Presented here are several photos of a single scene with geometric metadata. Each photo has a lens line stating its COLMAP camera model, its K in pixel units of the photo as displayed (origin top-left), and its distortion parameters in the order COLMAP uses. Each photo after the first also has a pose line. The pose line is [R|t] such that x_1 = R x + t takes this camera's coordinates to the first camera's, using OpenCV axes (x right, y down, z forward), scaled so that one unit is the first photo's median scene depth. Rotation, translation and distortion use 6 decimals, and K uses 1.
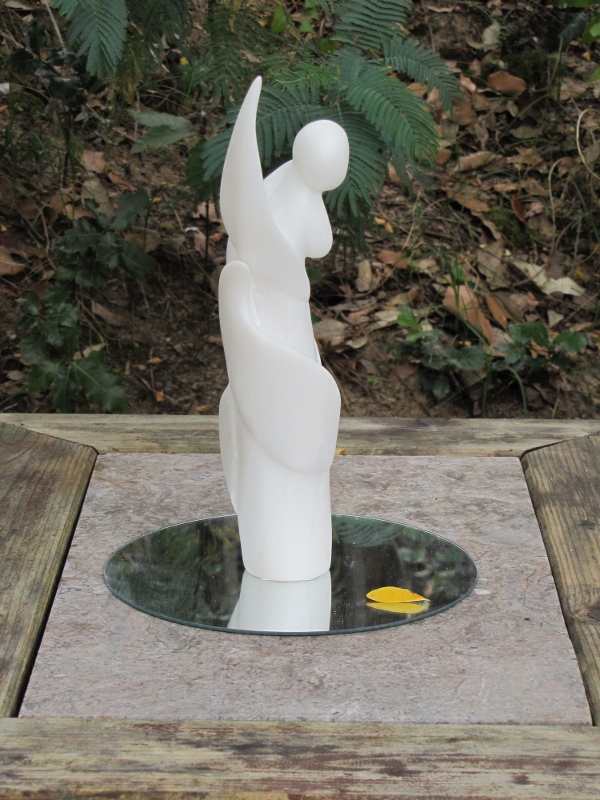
lens RADIAL K [[2552.4, 0, 302.8], [0, 2552.4, 391.5], [0, 0, 1]] dist [0.169186, 0.000000]
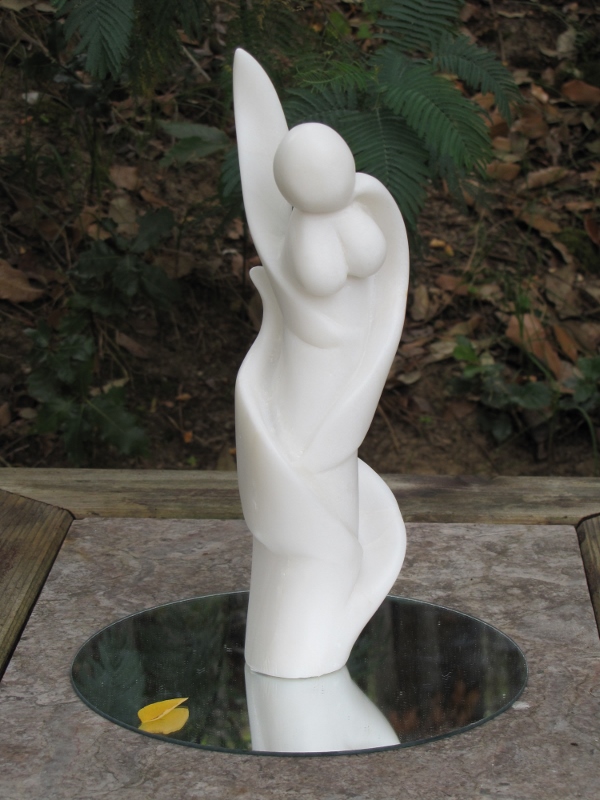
lens RADIAL K [[2492.5, 0, 306.7], [0, 2492.5, 405.3], [0, 0, 1]] dist [0.157618, 0.000000]
pose [[0.999294, 0.003534, -0.037398, 0.018281], [-0.003585, 0.999993, -0.001312, -0.008140], [0.037393, 0.001445, 0.999300, 0.120371]]
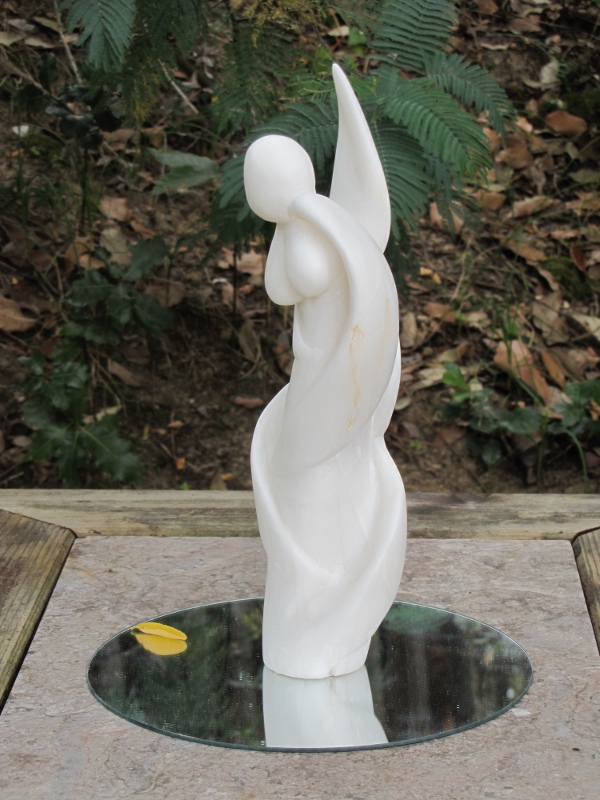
lens RADIAL K [[2492.5, 0, 293.5], [0, 2492.5, 405.0], [0, 0, 1]] dist [0.157618, 0.000000]
pose [[0.999407, -0.003947, -0.034208, 0.014248], [0.003359, 0.999845, -0.017257, -0.003486], [0.034271, 0.017132, 0.999266, 0.111967]]
